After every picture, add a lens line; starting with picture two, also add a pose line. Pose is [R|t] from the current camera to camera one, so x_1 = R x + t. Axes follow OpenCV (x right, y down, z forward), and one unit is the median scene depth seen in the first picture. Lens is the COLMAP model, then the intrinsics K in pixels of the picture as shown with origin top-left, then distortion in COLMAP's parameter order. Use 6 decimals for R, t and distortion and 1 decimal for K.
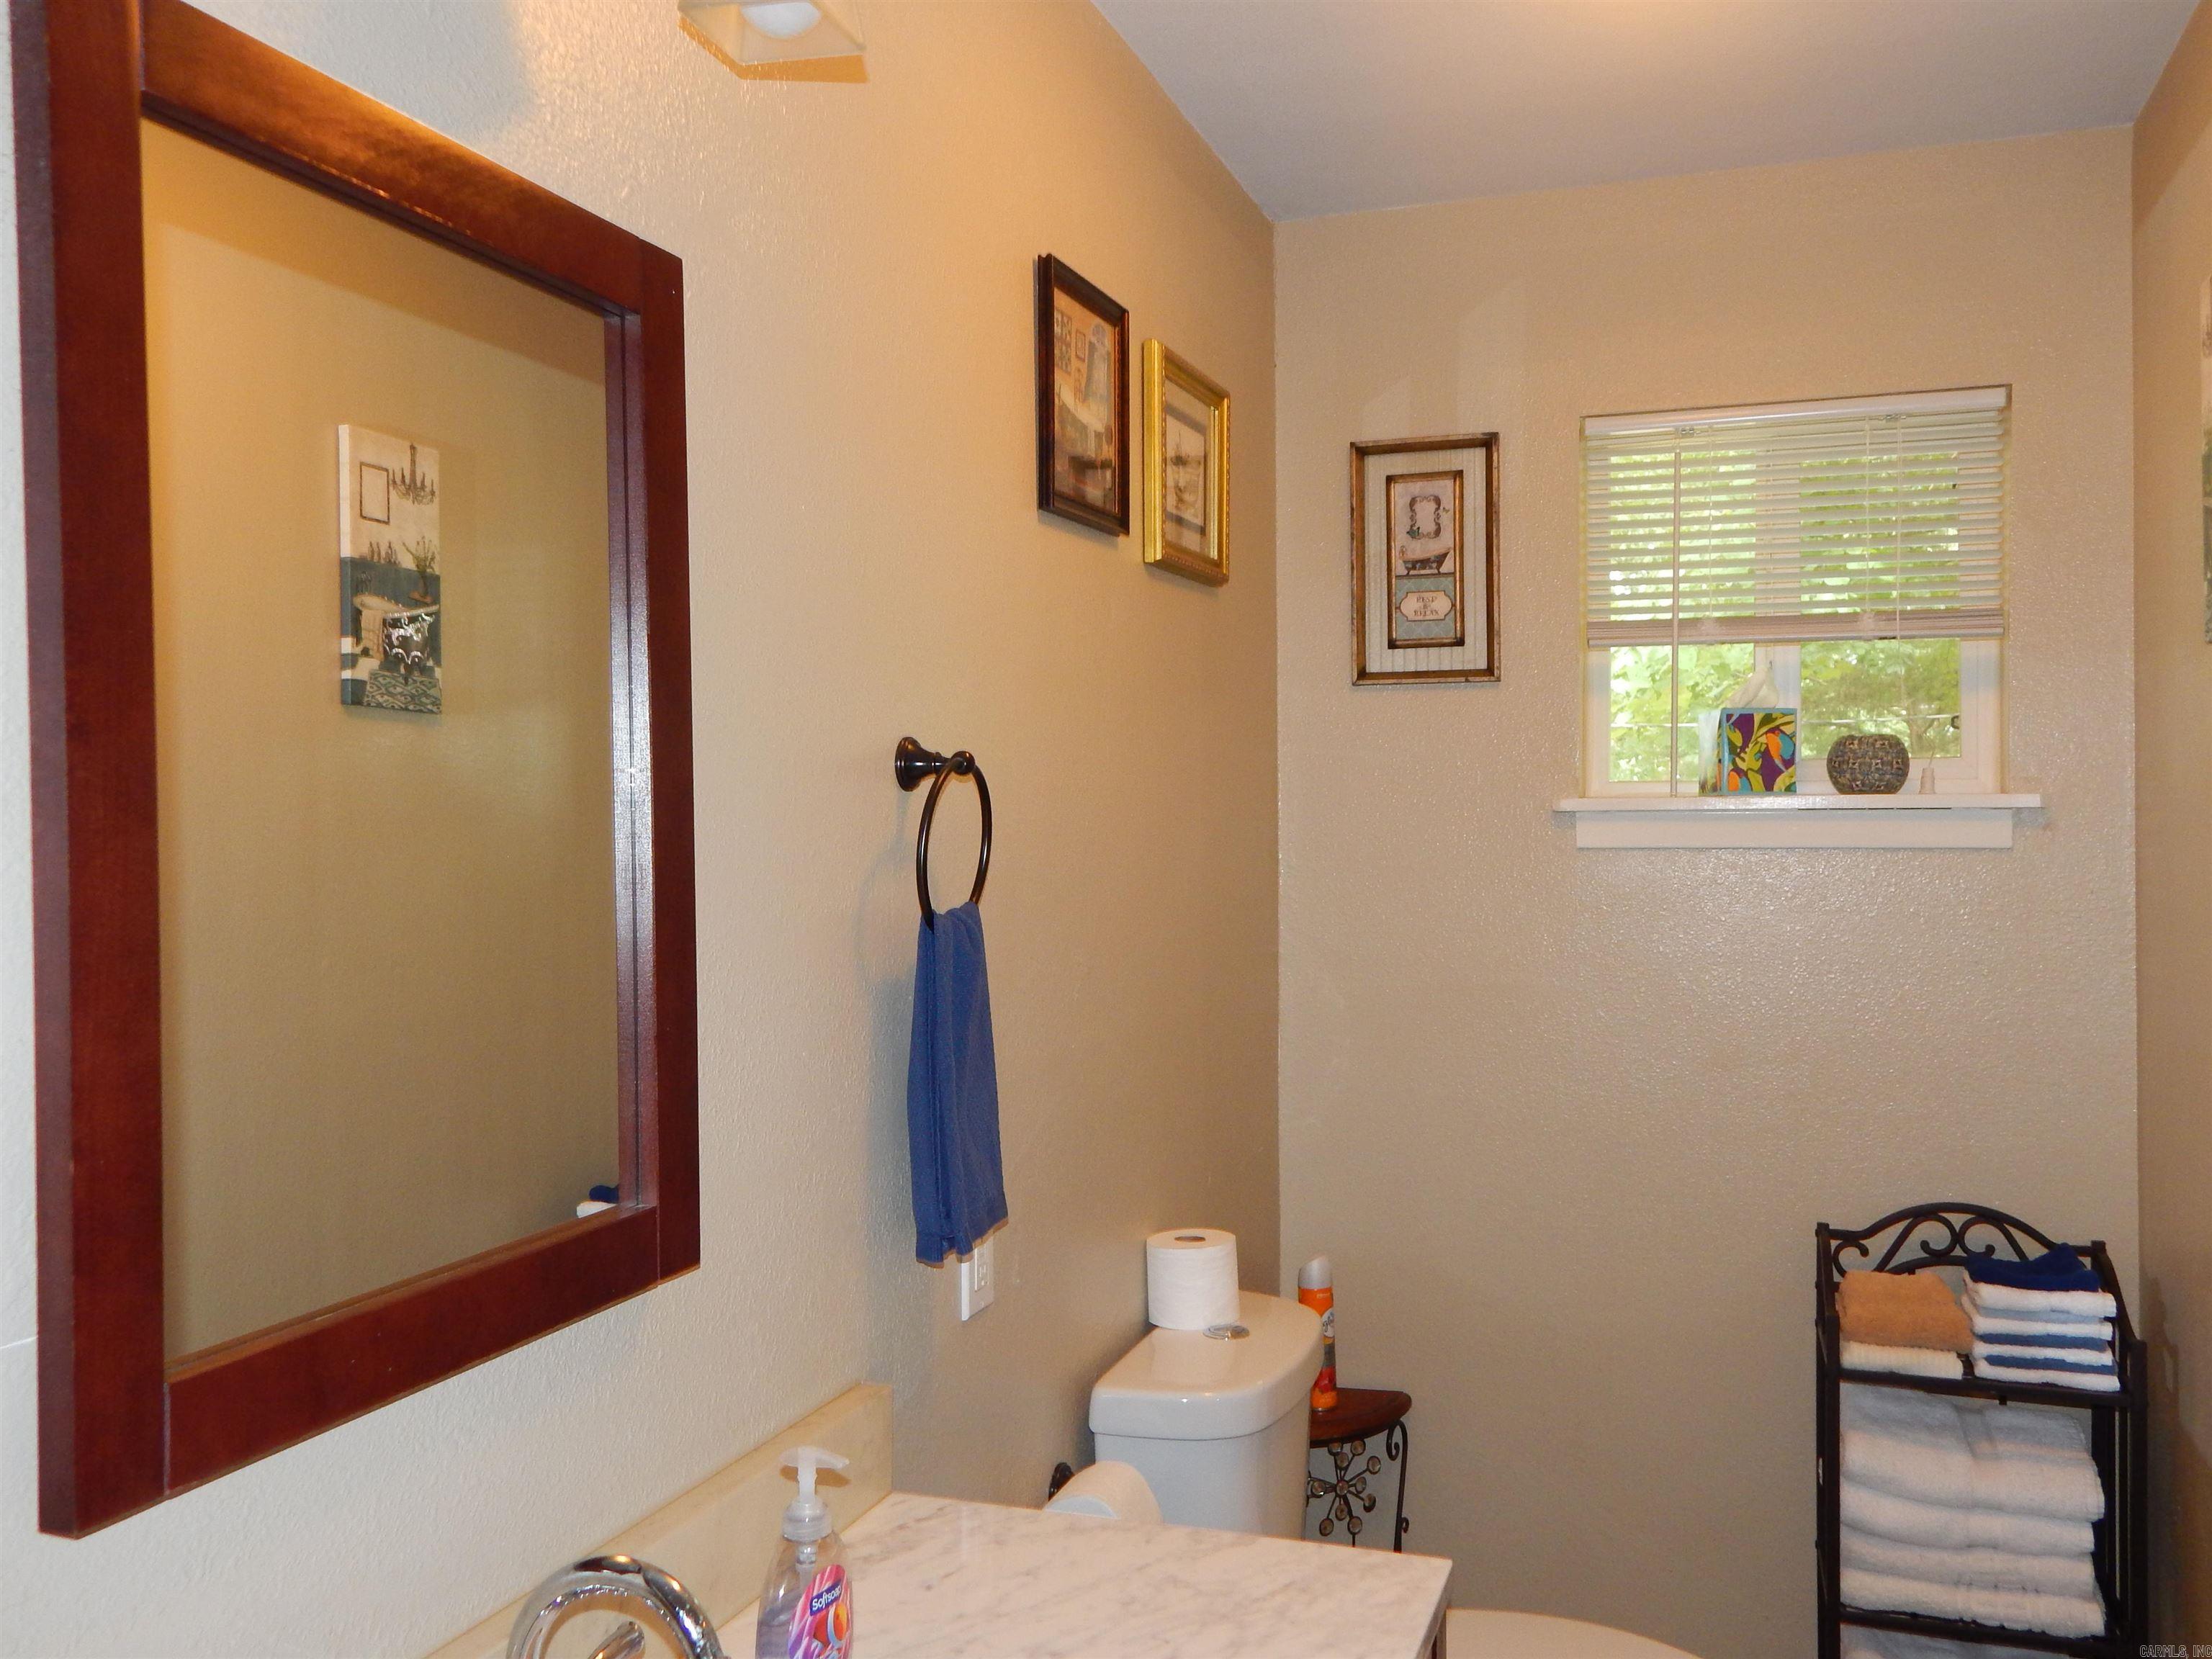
lens RADIAL K [[1912.6, 0, 1108.9], [0, 1912.6, 815.1], [0, 0, 1]] dist [0.054021, -0.037640]
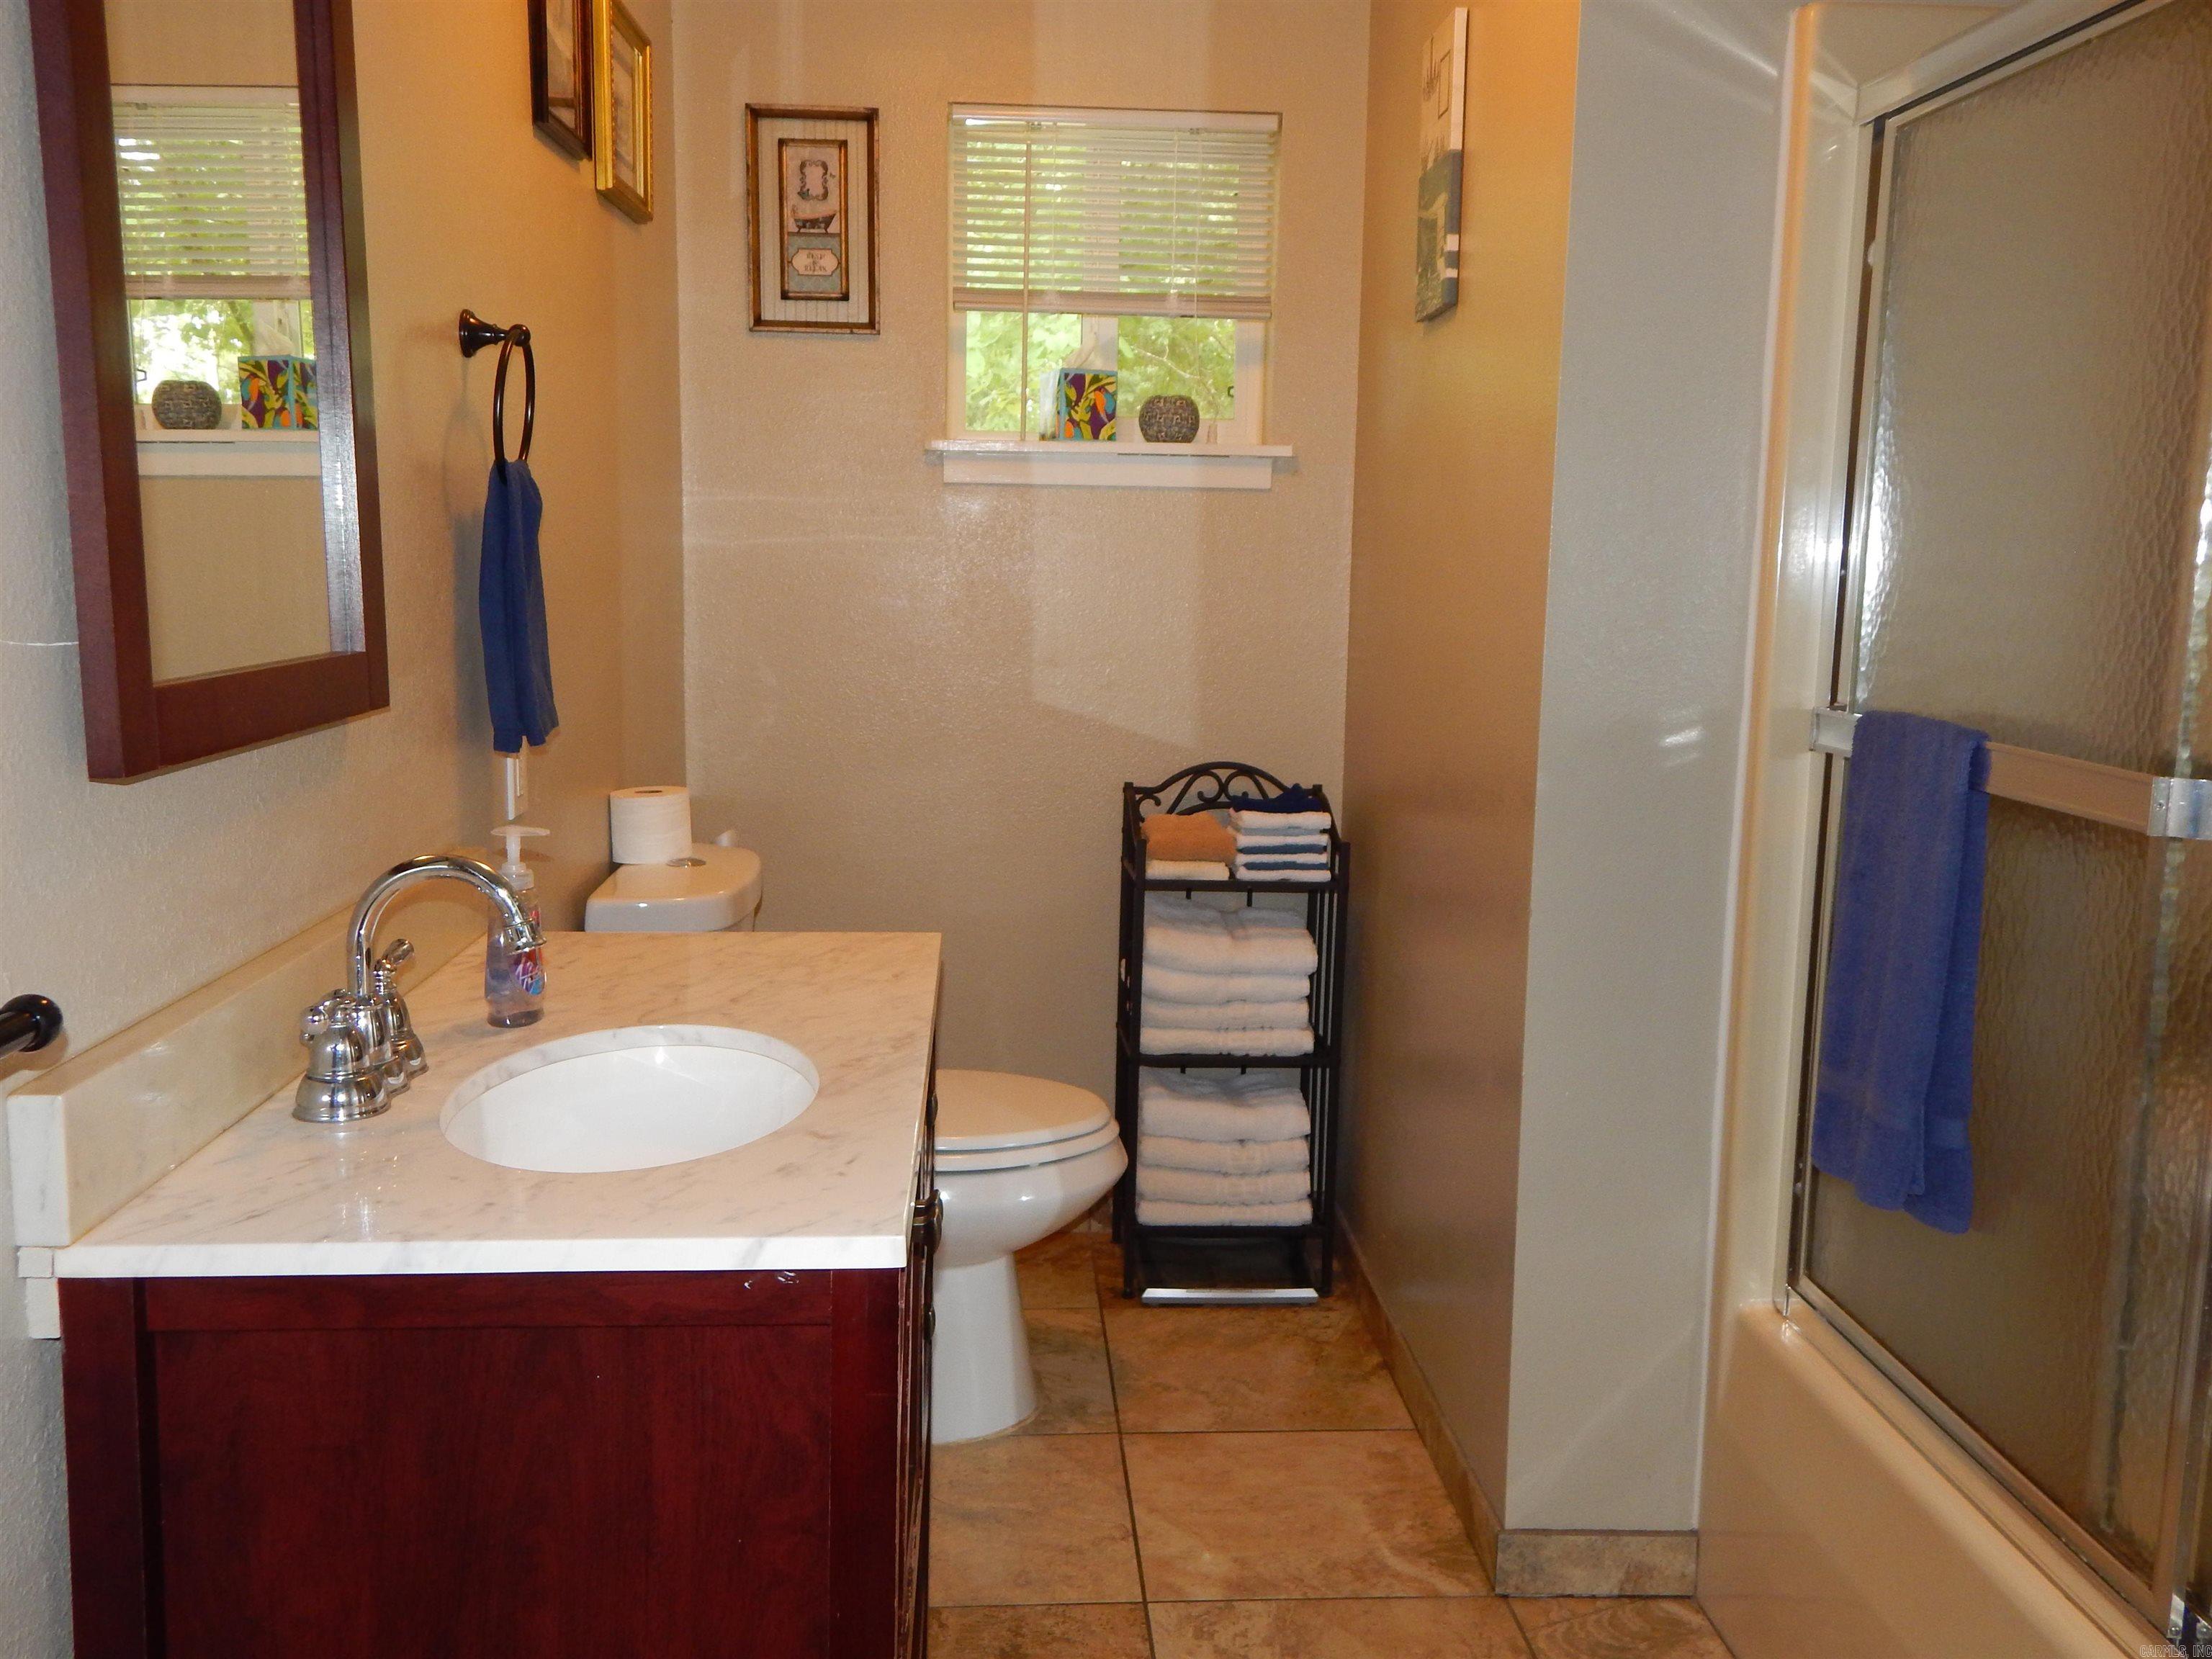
lens RADIAL K [[1914.0, 0, 1109.4], [0, 1914.0, 814.1], [0, 0, 1]] dist [0.059950, -0.038061]
pose [[0.924694, -0.032084, 0.379358, -0.125320], [-0.021632, 0.990405, 0.136490, 0.059051], [-0.380097, -0.134418, 0.915127, -0.162764]]
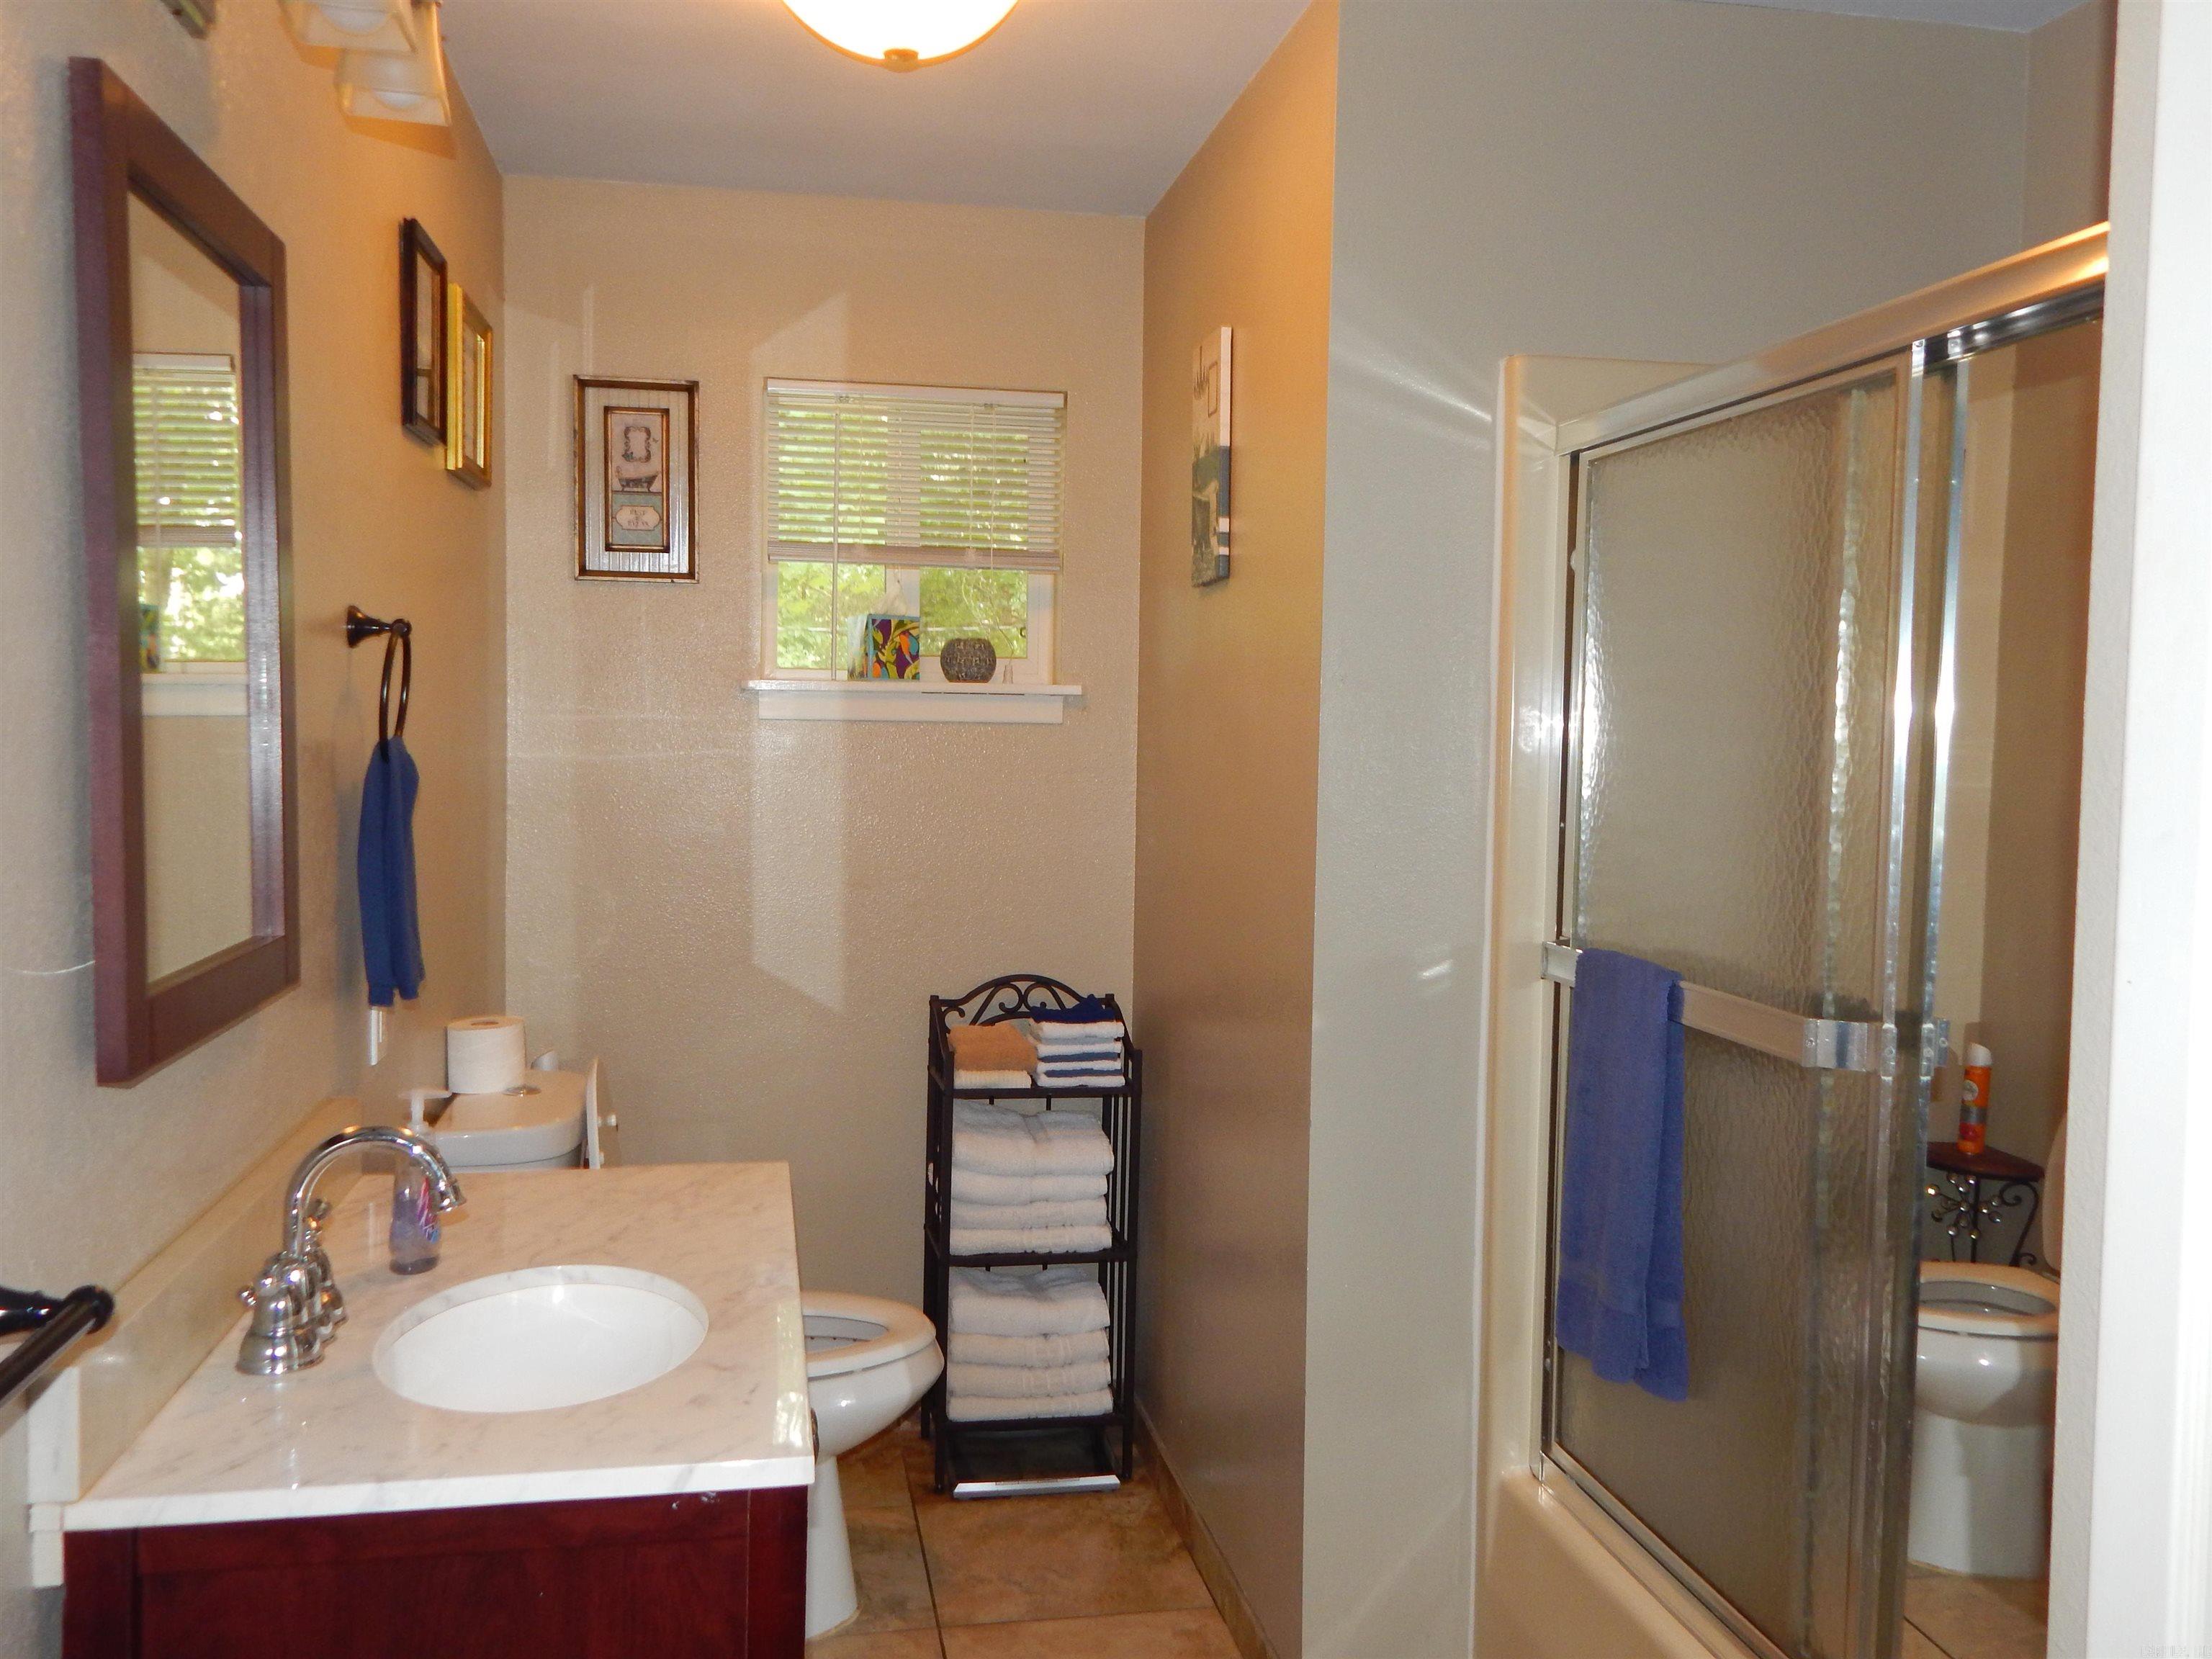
lens RADIAL K [[1912.6, 0, 1108.9], [0, 1912.6, 815.1], [0, 0, 1]] dist [0.054021, -0.037640]
pose [[0.871891, -0.005120, 0.489673, -0.186693], [-0.020186, 0.998720, 0.046385, 0.018336], [-0.489283, -0.050328, 0.870672, -0.236914]]
